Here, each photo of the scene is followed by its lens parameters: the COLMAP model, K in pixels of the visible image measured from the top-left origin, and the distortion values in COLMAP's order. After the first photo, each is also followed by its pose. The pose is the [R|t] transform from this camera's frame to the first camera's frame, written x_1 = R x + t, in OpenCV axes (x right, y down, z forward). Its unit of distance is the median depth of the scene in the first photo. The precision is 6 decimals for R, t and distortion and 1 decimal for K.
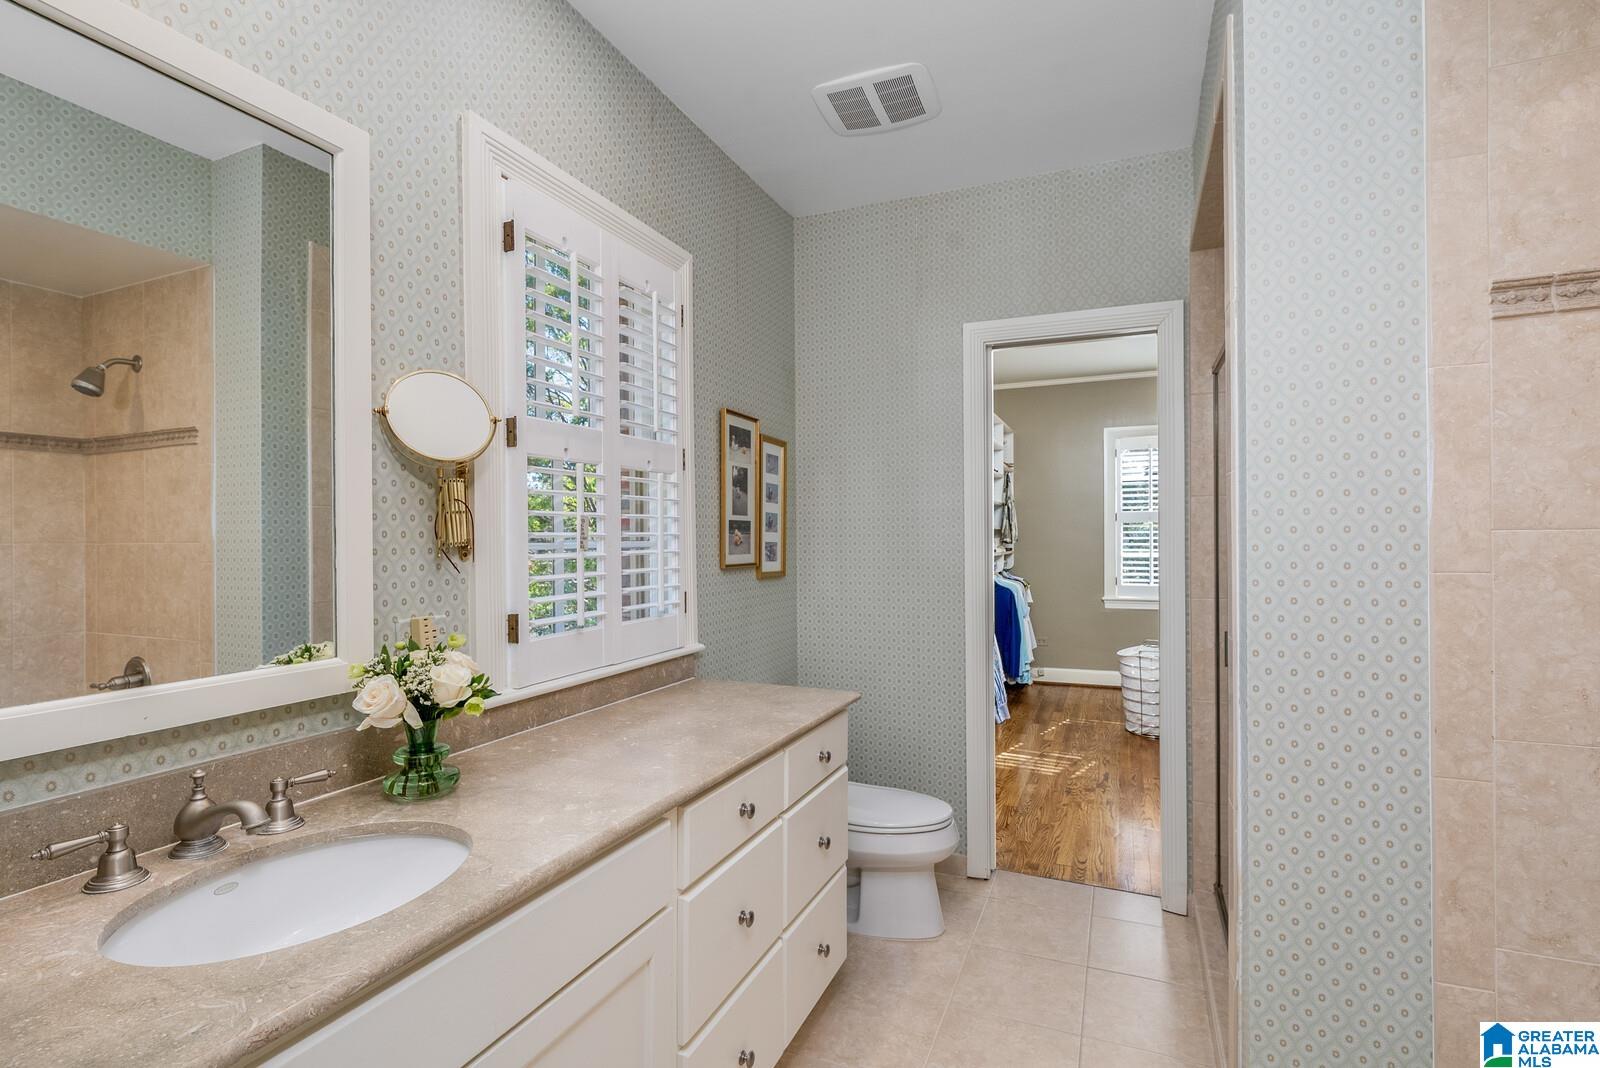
lens RADIAL K [[771.2, 0, 800.8], [0, 771.2, 519.7], [0, 0, 1]] dist [0.000650, -0.000507]
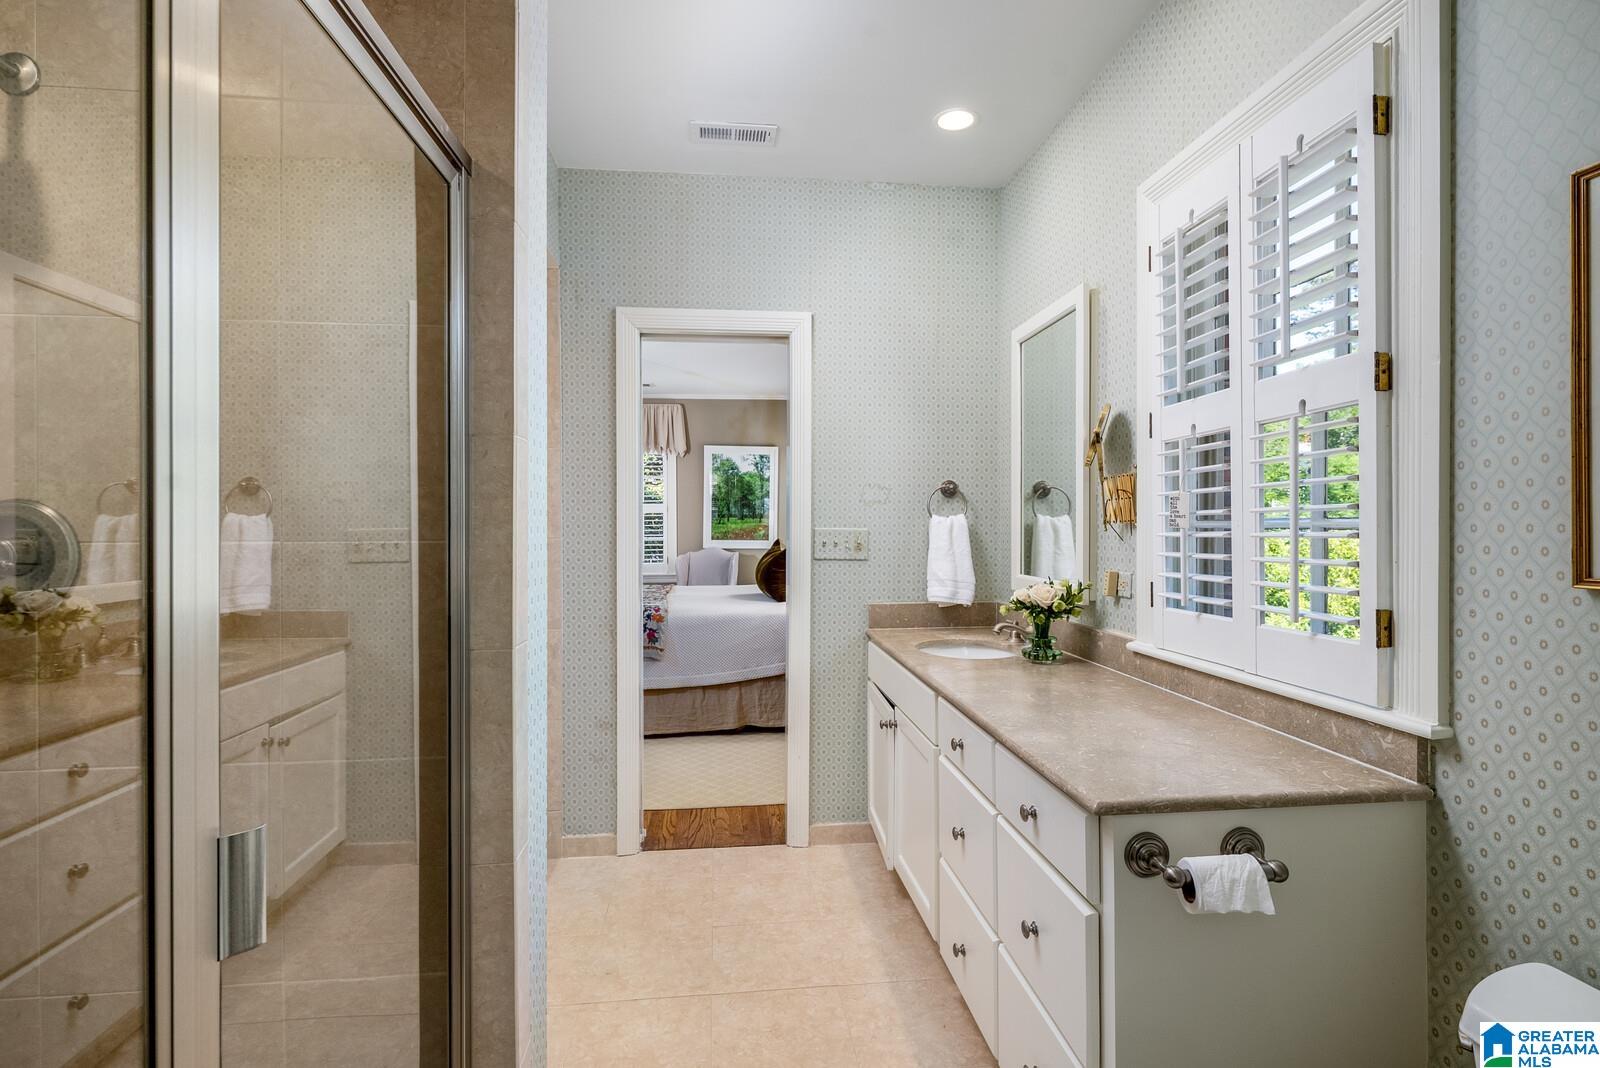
lens RADIAL K [[771.2, 0, 800.8], [0, 771.2, 519.7], [0, 0, 1]] dist [0.000650, -0.000507]
pose [[-0.869236, -0.000744, -0.494396, 0.583164], [0.007549, 0.999862, -0.014777, 0.036323], [0.494339, -0.016577, -0.869111, 1.518331]]
